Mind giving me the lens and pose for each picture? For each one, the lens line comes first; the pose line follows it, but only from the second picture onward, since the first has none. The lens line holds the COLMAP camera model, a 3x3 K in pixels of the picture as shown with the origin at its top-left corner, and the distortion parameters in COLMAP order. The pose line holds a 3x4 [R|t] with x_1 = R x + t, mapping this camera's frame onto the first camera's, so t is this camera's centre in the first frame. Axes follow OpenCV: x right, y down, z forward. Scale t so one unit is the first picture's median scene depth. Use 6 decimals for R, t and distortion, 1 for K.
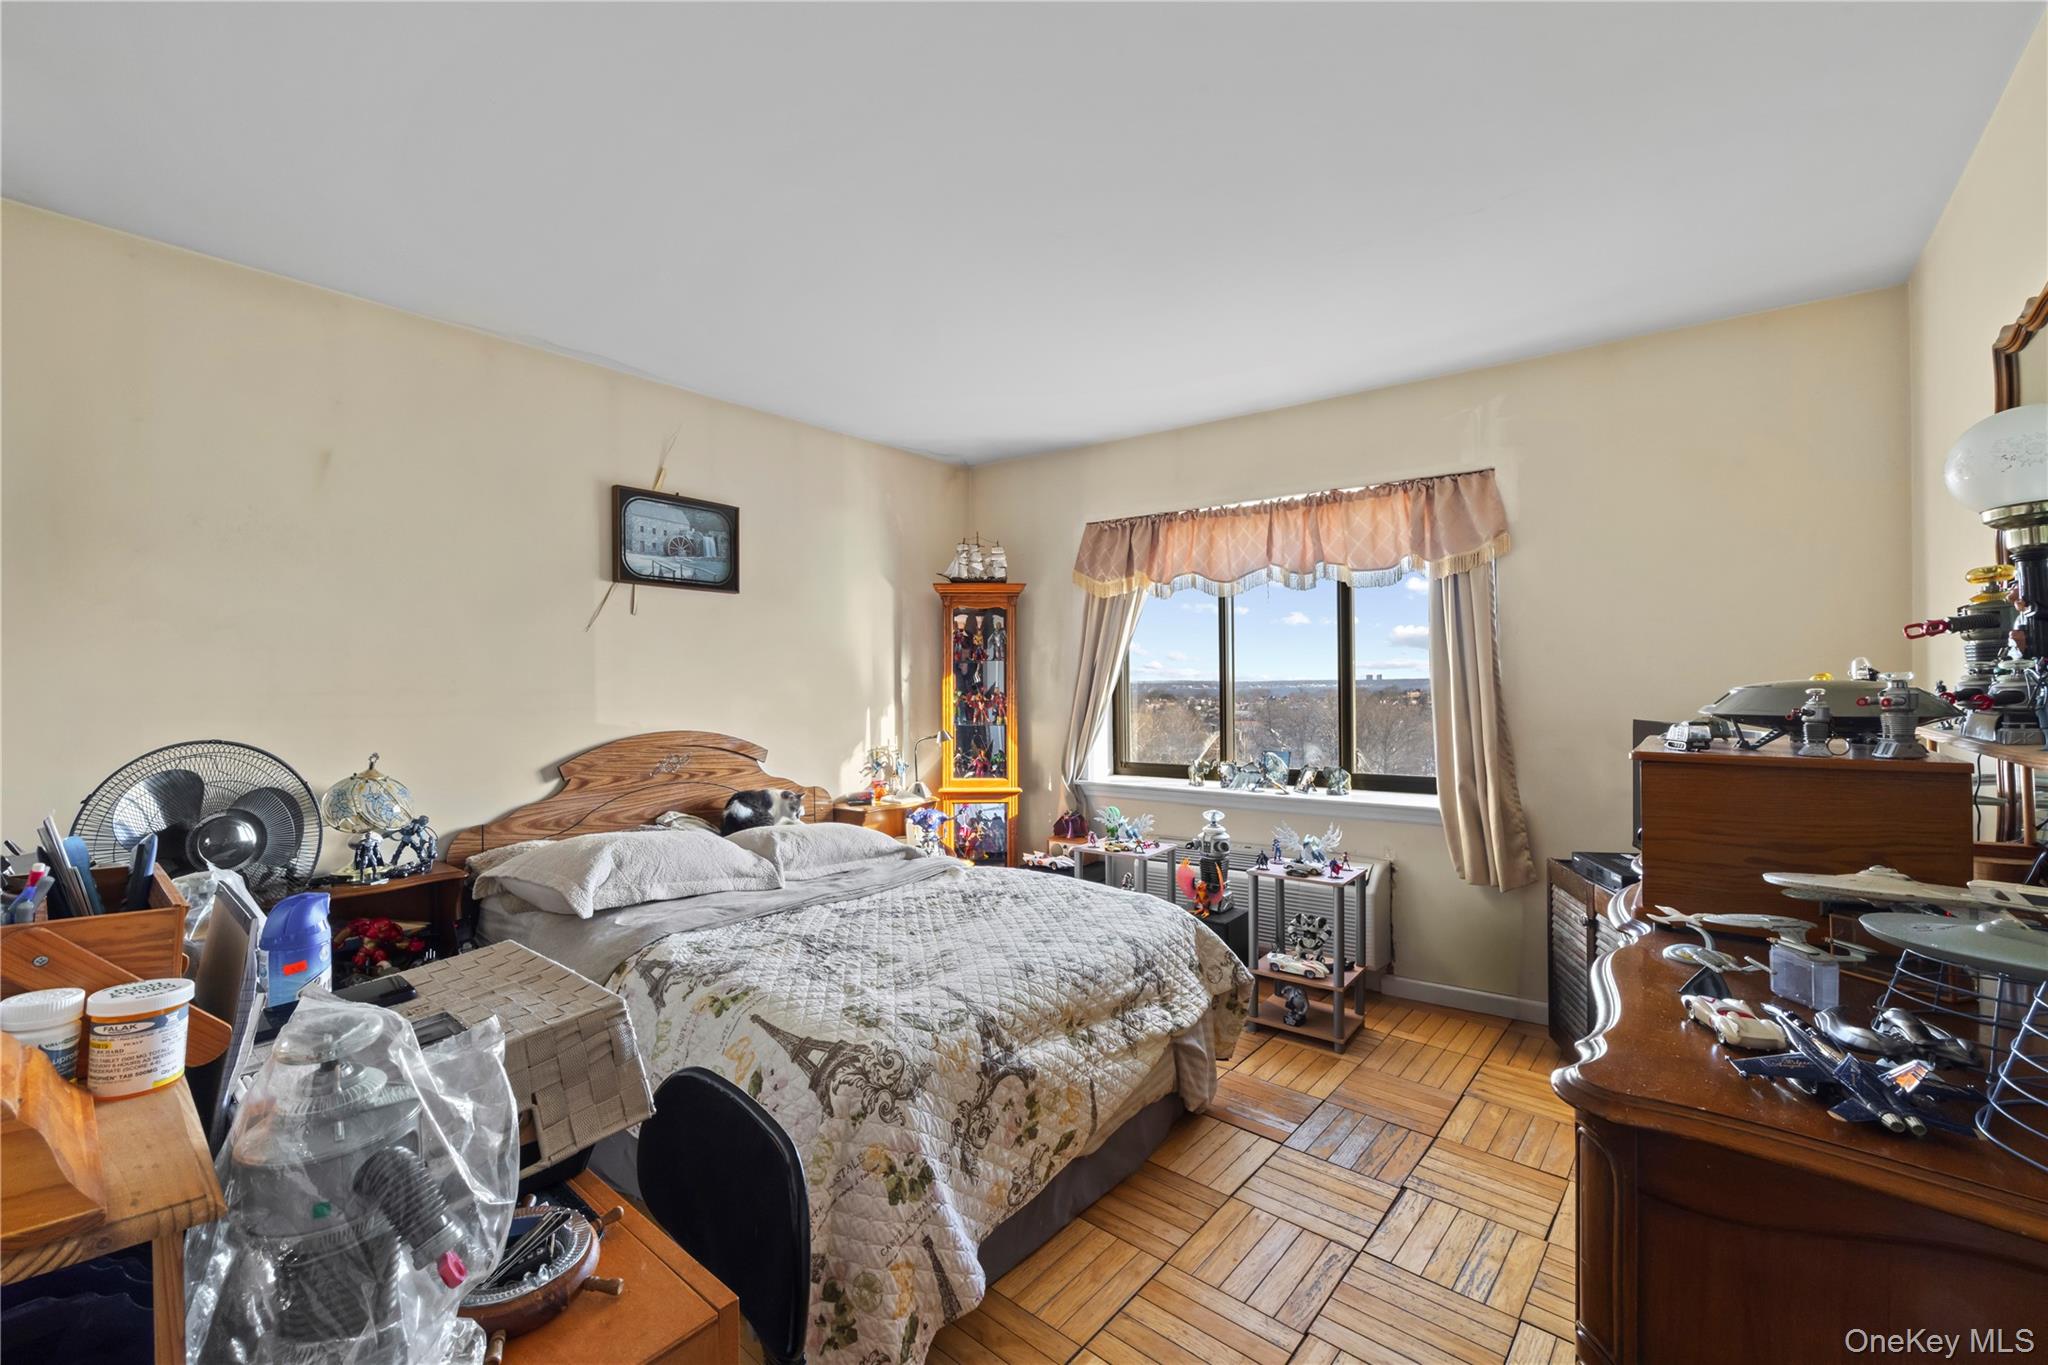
lens RADIAL K [[834.5, 0, 1012.4], [0, 834.5, 677.6], [0, 0, 1]] dist [0.001009, 0.000060]
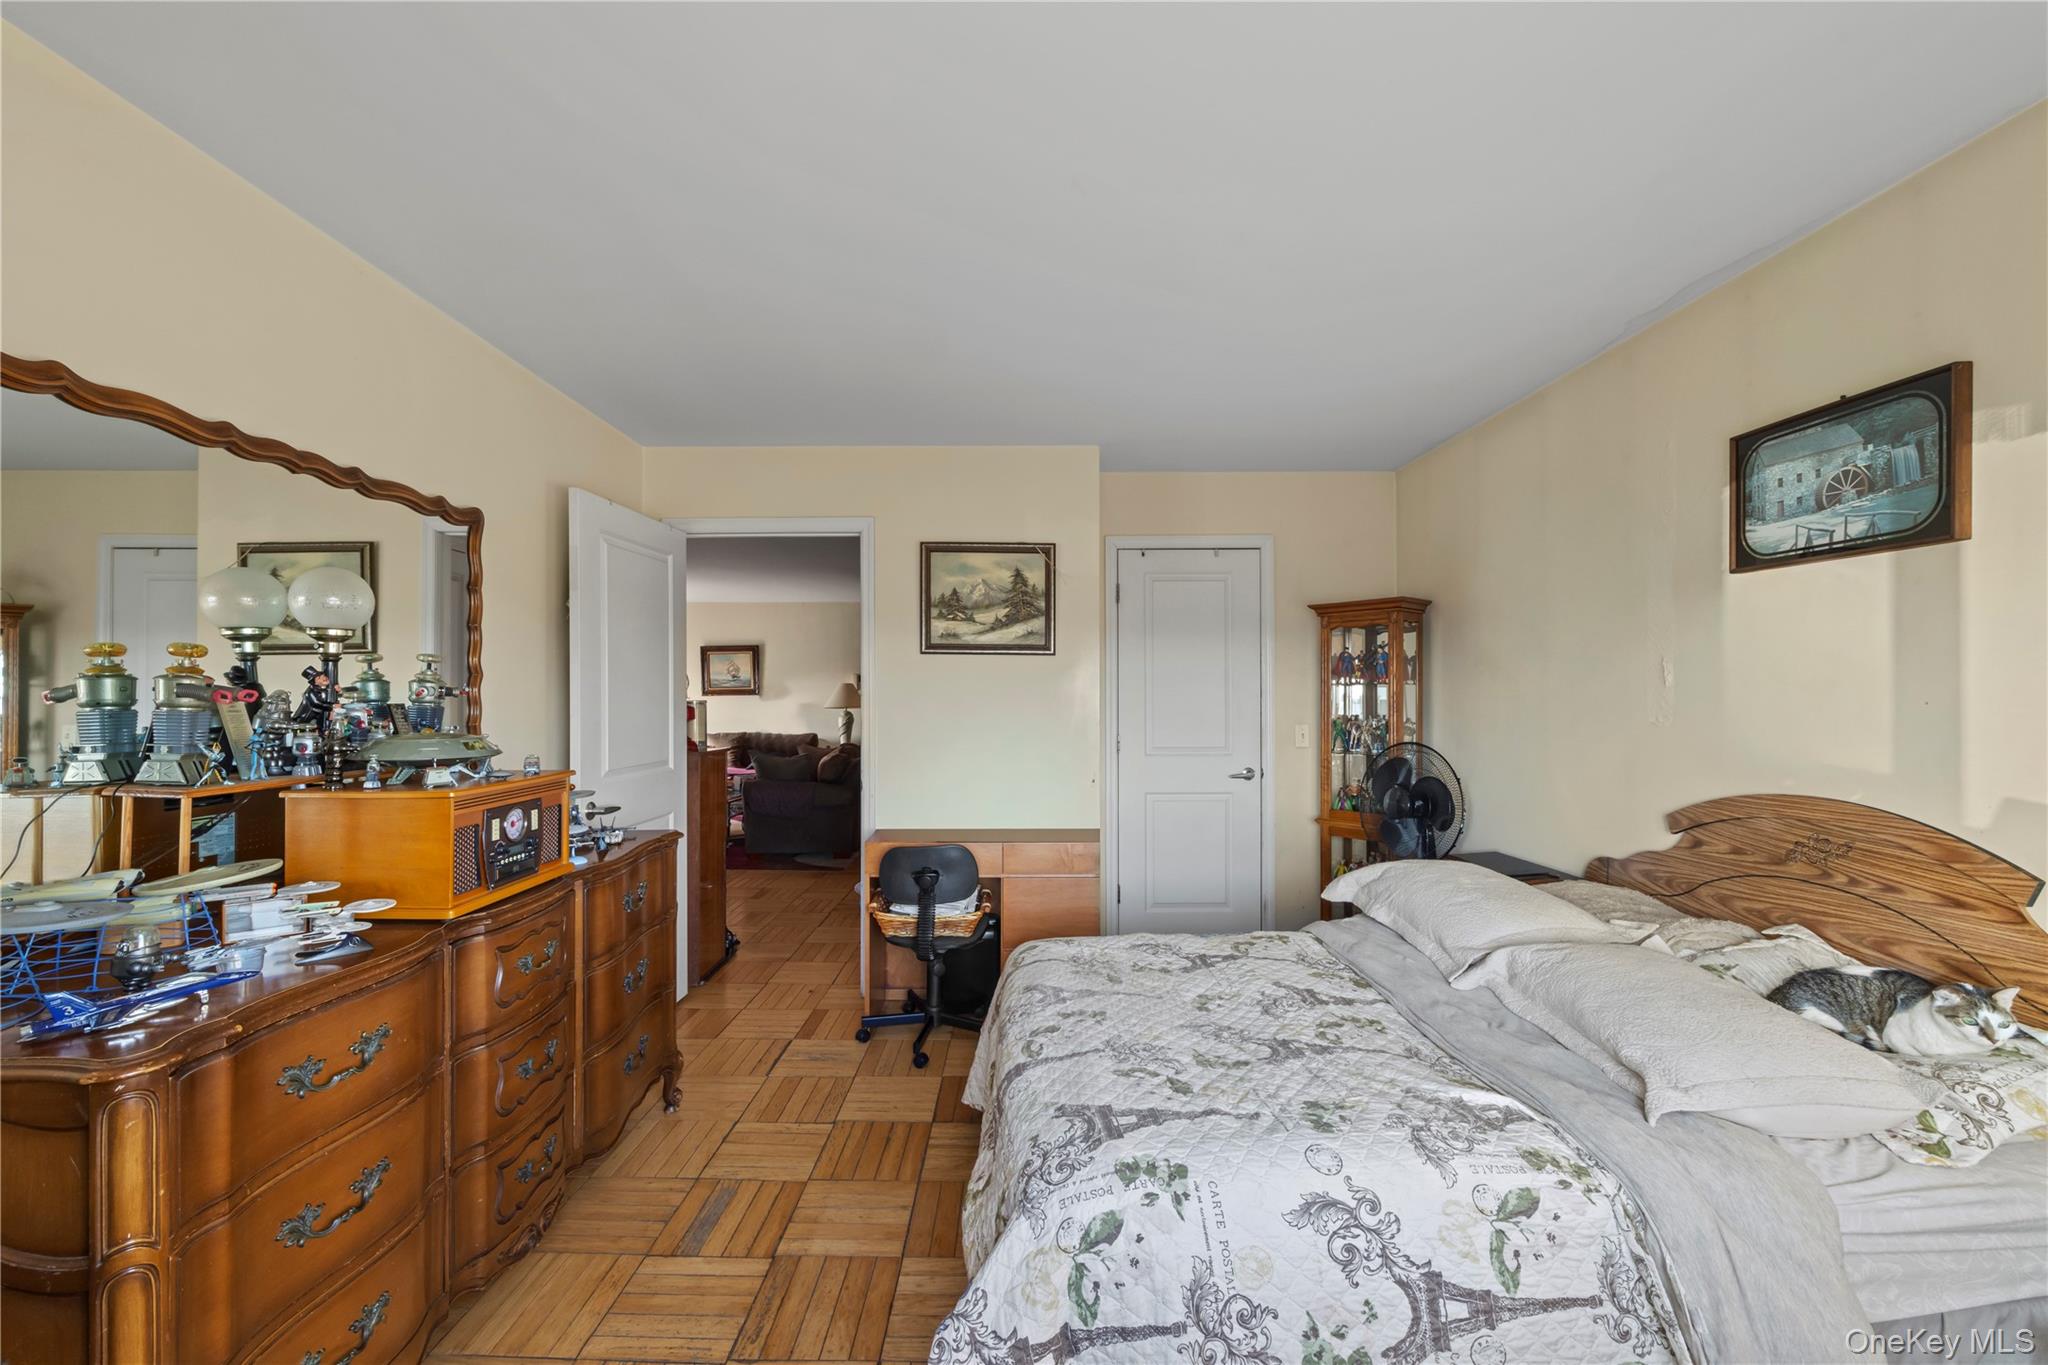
lens RADIAL K [[834.5, 0, 1015.2], [0, 834.5, 688.4], [0, 0, 1]] dist [0.001009, 0.000060]
pose [[-0.754974, 0.001607, -0.655753, 0.435076], [0.004708, 0.999985, -0.002970, -0.016359], [0.655738, -0.005329, -0.754970, 1.081890]]
